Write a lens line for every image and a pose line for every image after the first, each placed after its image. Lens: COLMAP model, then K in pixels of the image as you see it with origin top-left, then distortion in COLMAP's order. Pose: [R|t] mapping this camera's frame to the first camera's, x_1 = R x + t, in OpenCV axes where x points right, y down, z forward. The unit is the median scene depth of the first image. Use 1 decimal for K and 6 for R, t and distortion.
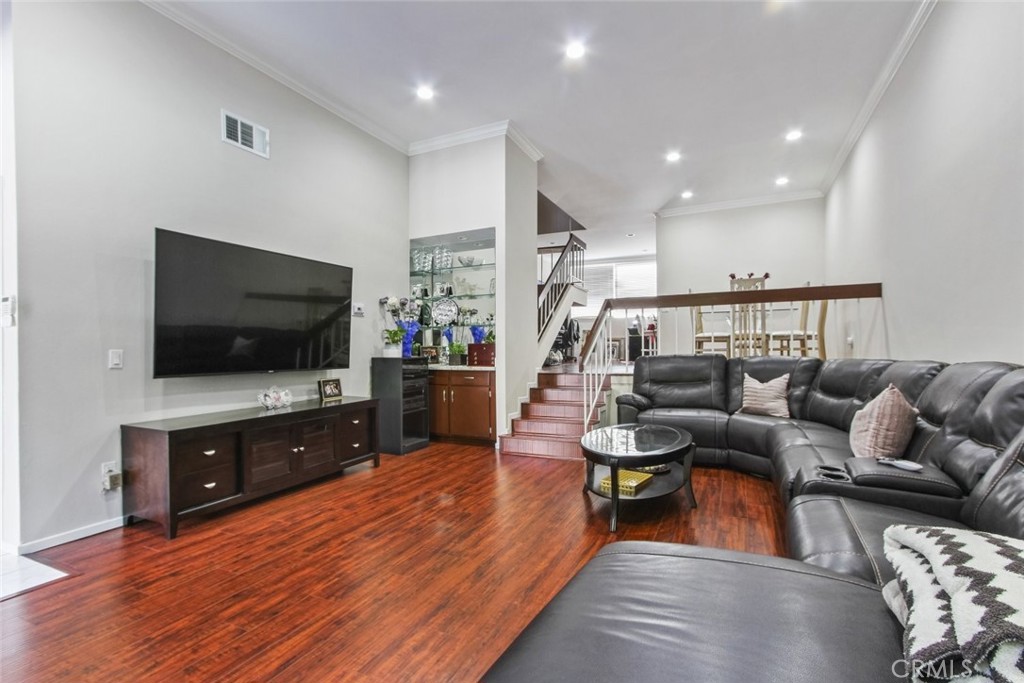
lens RADIAL K [[479.9, 0, 525.0], [0, 479.9, 347.4], [0, 0, 1]] dist [0.019151, 0.000062]
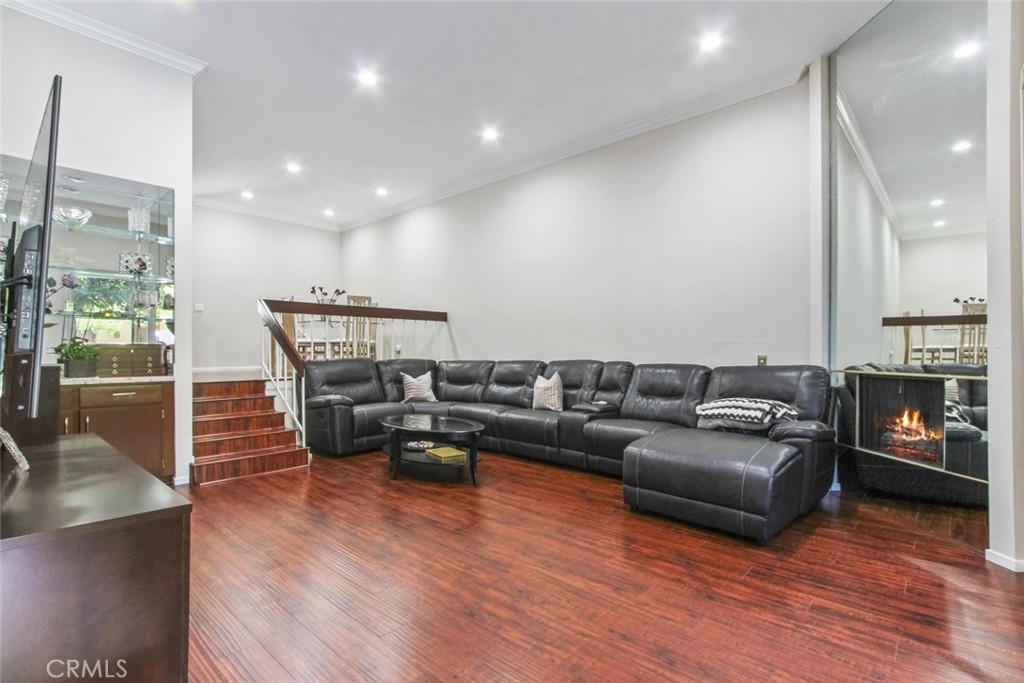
lens RADIAL K [[489.2, 0, 512.0], [0, 489.2, 341.5], [0, 0, 1]] dist [0.000428, 0.000019]
pose [[0.280762, 0.026690, 0.959406, -0.858014], [-0.001249, 0.999623, -0.027444, 0.007266], [-0.959777, 0.006507, 0.280689, 0.377816]]
